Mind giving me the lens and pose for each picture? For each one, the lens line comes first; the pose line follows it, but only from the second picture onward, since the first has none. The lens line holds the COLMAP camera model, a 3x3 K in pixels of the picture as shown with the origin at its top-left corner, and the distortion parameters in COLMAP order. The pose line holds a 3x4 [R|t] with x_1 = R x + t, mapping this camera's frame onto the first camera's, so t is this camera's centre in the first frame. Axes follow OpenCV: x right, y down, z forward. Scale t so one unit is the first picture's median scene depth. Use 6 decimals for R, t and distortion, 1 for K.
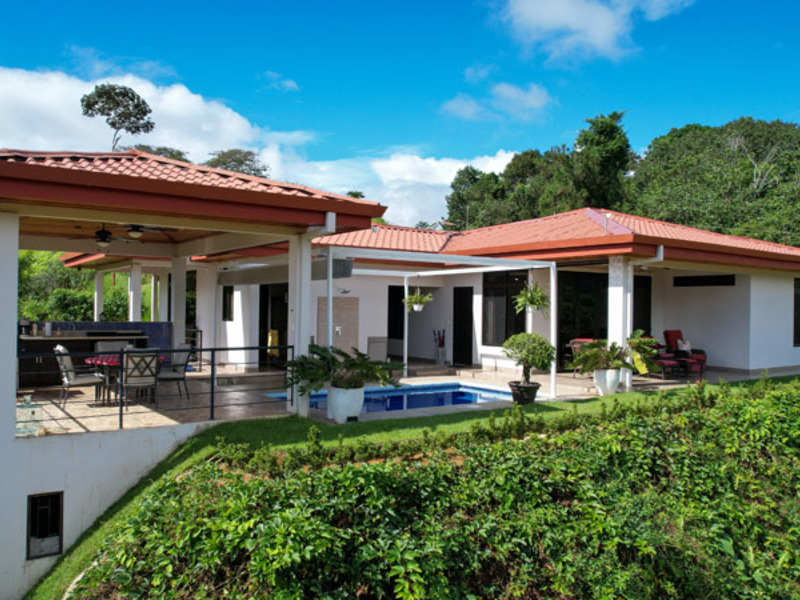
lens RADIAL K [[673.9, 0, 400.0], [0, 673.9, 300.0], [0, 0, 1]] dist [-0.049888, 0.007432]
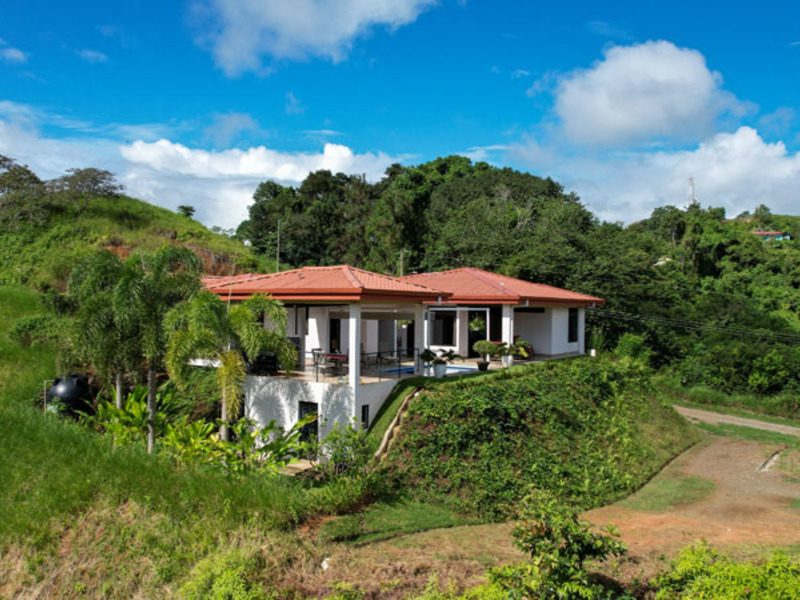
lens RADIAL K [[673.9, 0, 400.0], [0, 673.9, 300.0], [0, 0, 1]] dist [-0.049888, 0.007432]
pose [[0.933853, 0.002364, 0.357649, -0.195791], [-0.004587, 0.999975, 0.005365, -0.021431], [-0.357627, -0.006651, 0.933841, -0.227919]]
